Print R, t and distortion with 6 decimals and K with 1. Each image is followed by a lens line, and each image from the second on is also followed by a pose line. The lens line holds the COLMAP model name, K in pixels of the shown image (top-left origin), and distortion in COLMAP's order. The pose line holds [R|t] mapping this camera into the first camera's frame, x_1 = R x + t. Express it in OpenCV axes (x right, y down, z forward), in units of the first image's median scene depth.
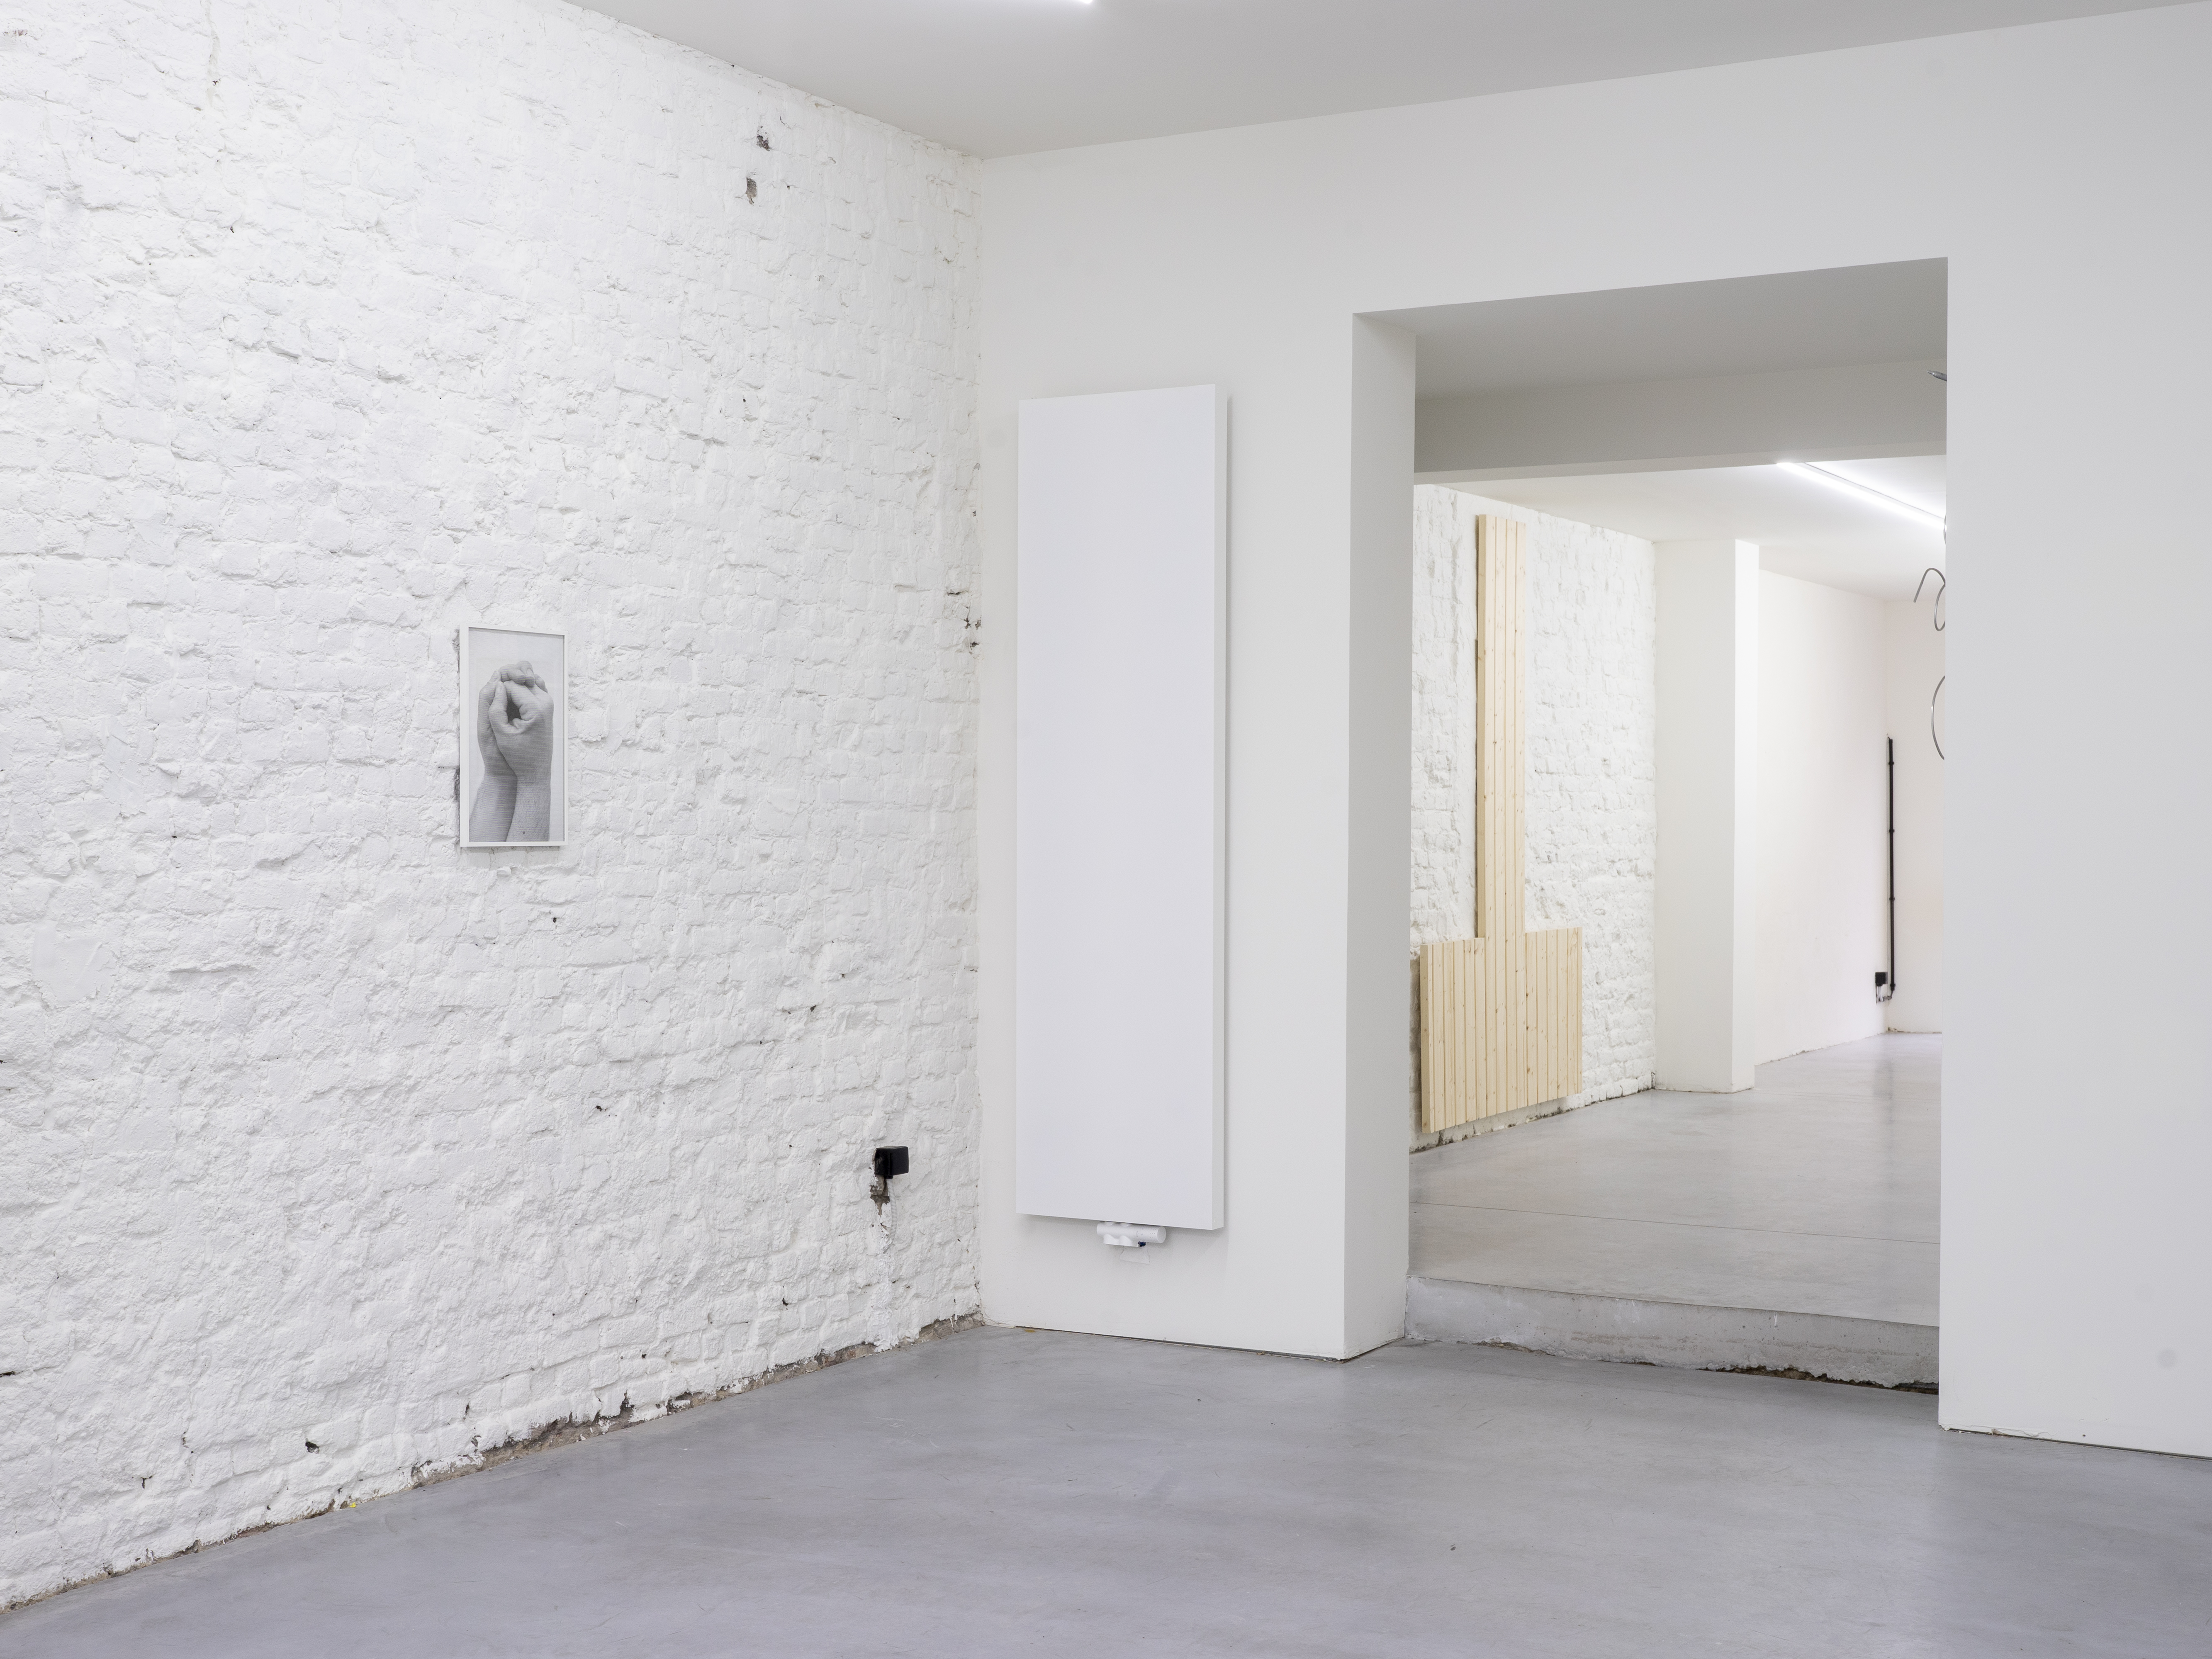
lens RADIAL K [[2783.4, 0, 1108.2], [0, 2783.4, 836.3], [0, 0, 1]] dist [-0.043027, 0.000000]
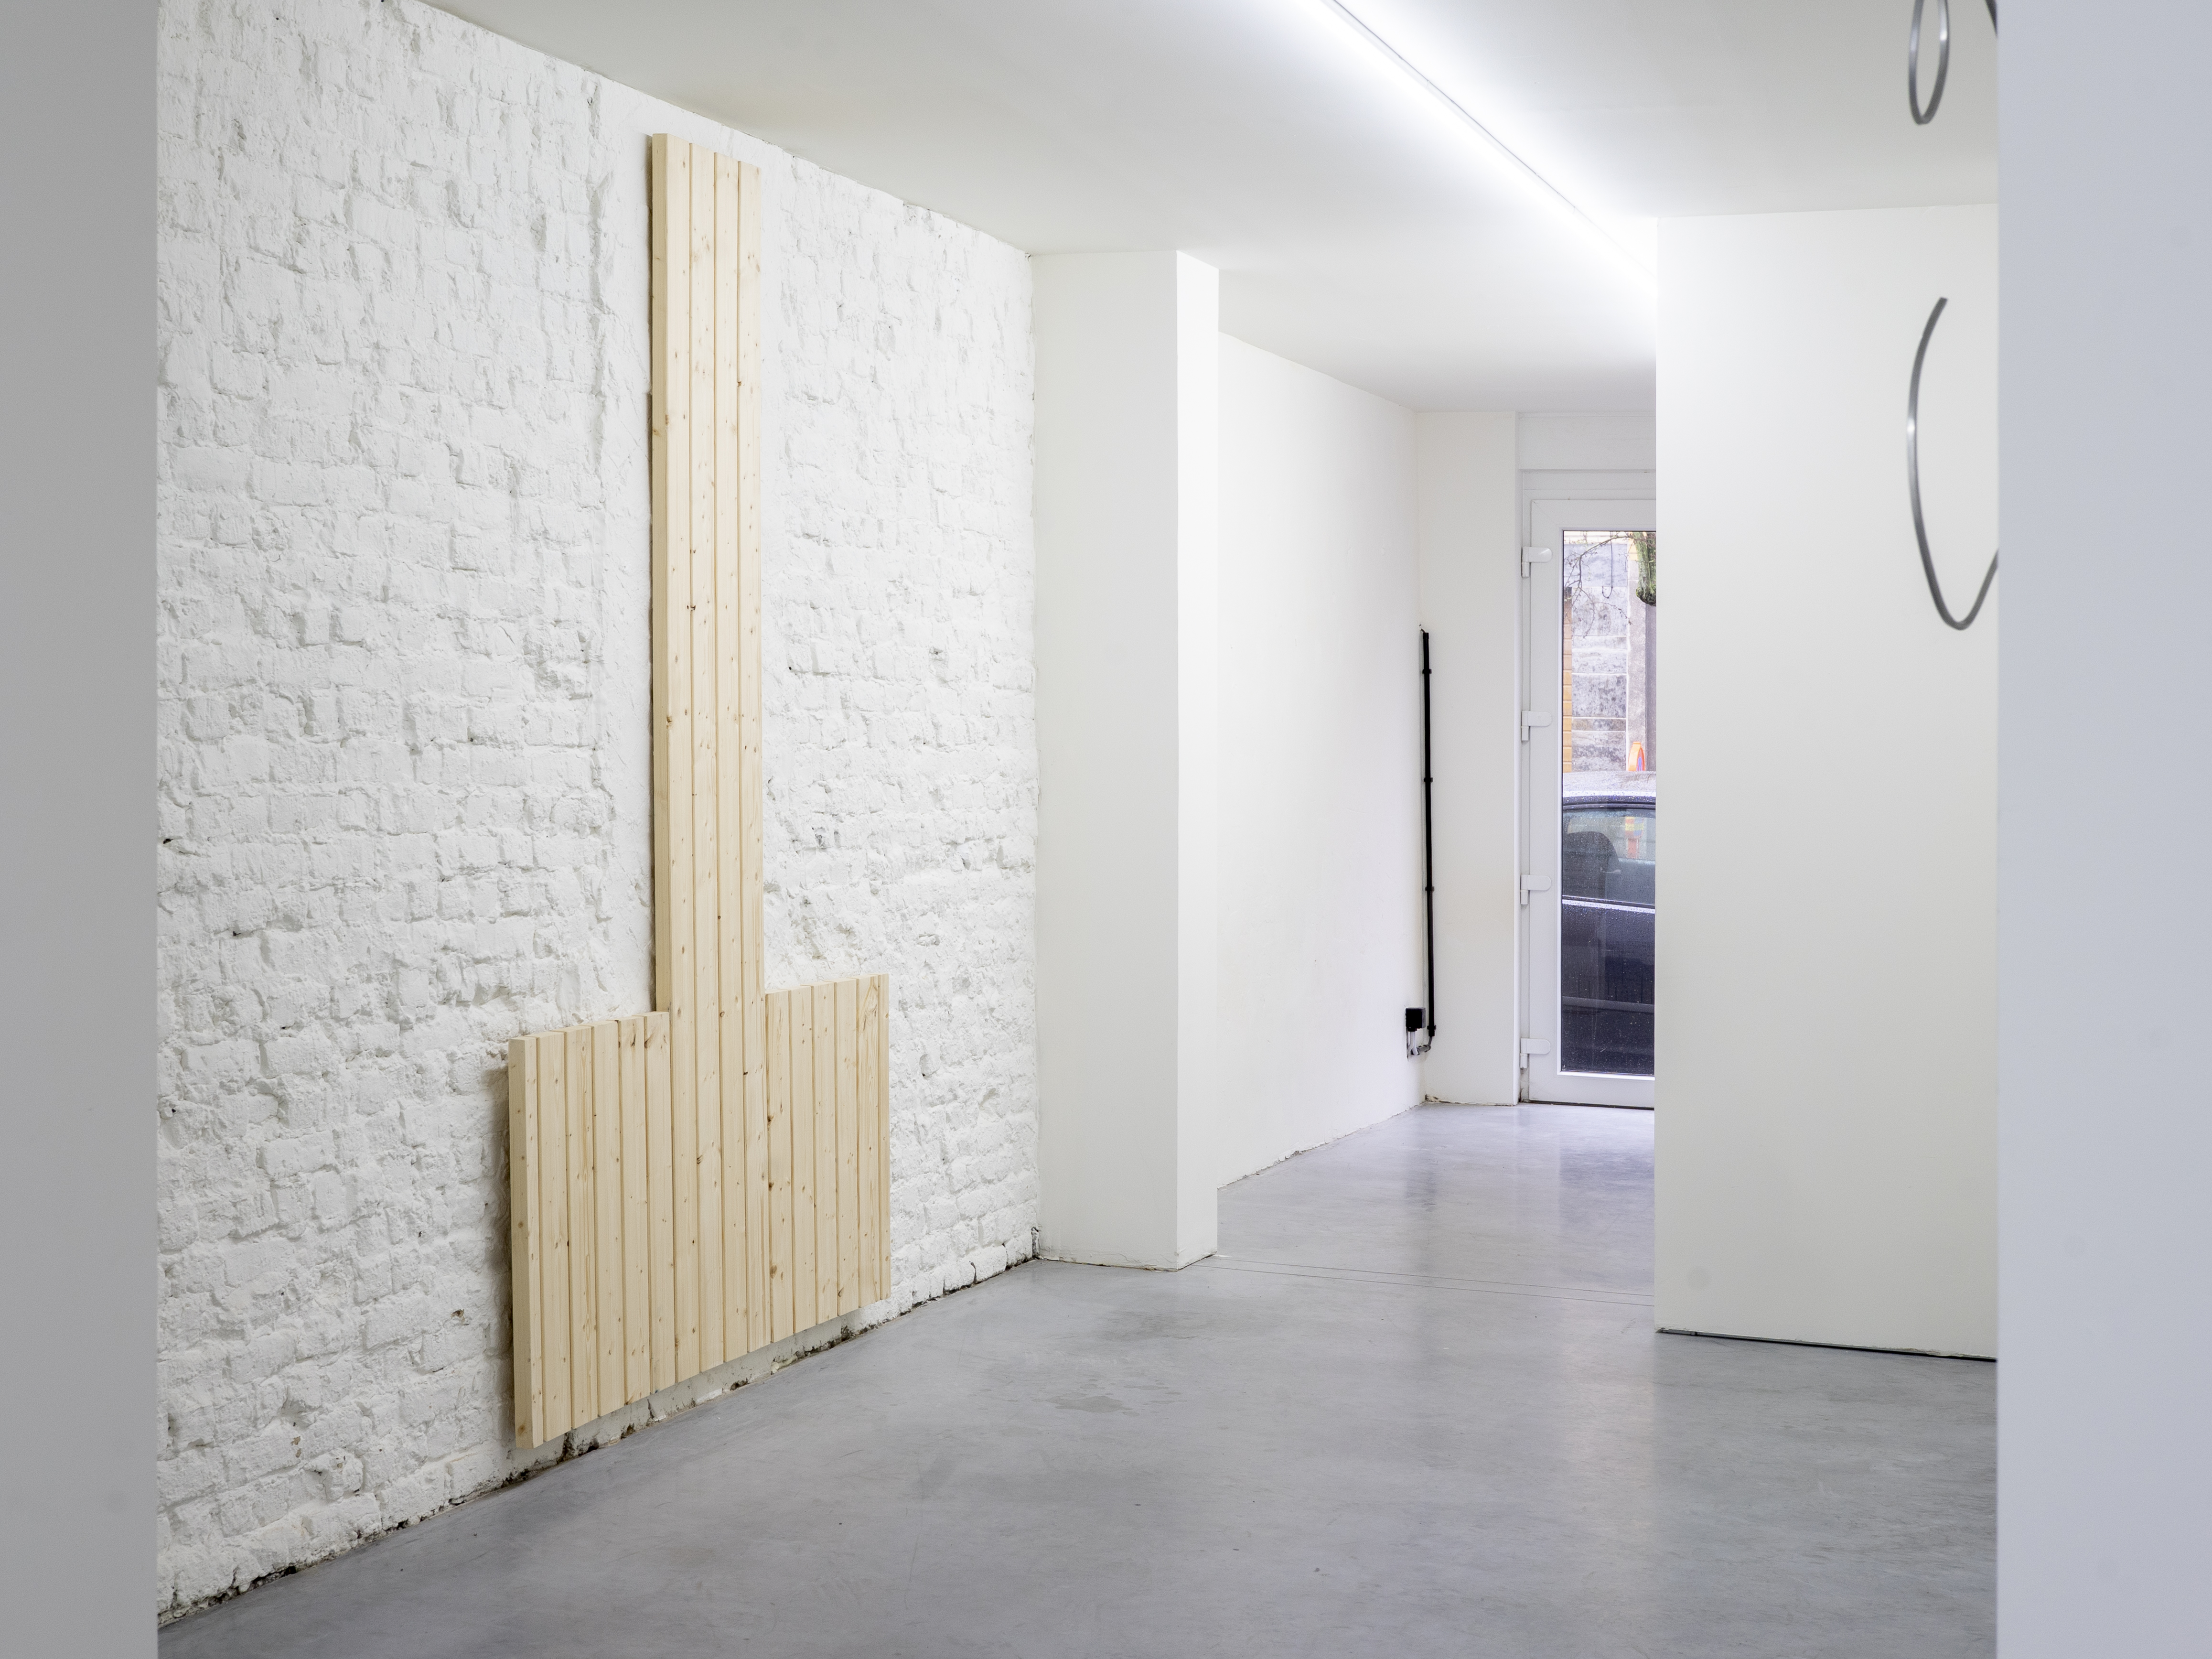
lens RADIAL K [[2783.7, 0, 1105.2], [0, 2783.7, 827.8], [0, 0, 1]] dist [-0.043027, 0.000000]
pose [[0.981654, -0.010774, 0.190364, 0.117484], [0.007798, 0.999835, 0.016376, -0.002545], [-0.190510, -0.014591, 0.981577, 0.510943]]
